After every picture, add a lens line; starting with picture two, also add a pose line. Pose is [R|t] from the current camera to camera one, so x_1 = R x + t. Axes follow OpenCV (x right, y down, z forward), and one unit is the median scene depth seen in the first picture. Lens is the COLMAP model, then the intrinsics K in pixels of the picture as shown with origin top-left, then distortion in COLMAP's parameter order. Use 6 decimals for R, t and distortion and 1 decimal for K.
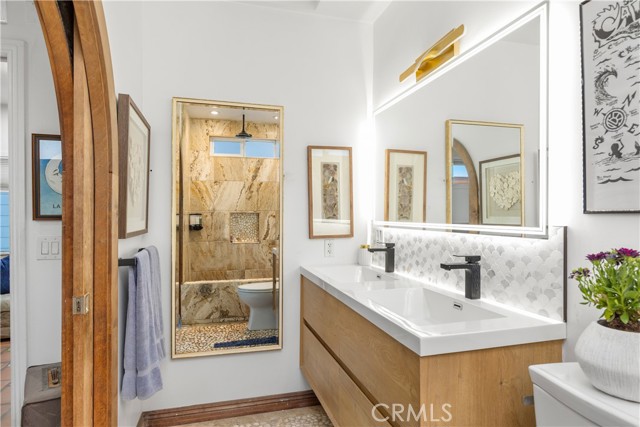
lens RADIAL K [[379.7, 0, 320.4], [0, 379.7, 216.2], [0, 0, 1]] dist [-0.002986, -0.002497]
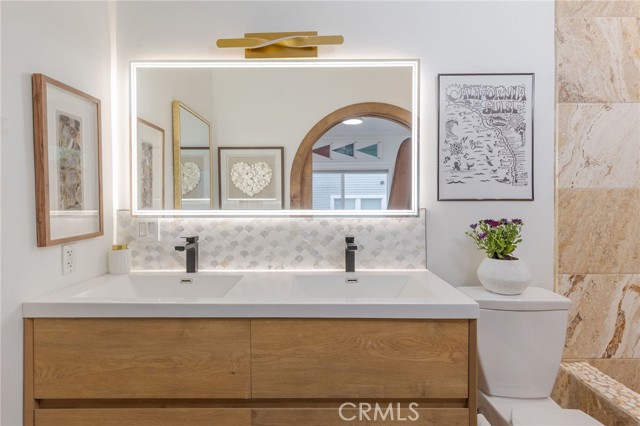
lens RADIAL K [[301.0, 0, 308.4], [0, 301.0, 199.5], [0, 0, 1]] dist [0.006562, -0.000013]
pose [[0.287035, -0.003850, 0.957912, -0.503558], [0.005215, 0.999983, 0.002456, -0.012274], [-0.957906, 0.004290, 0.287050, 0.790190]]
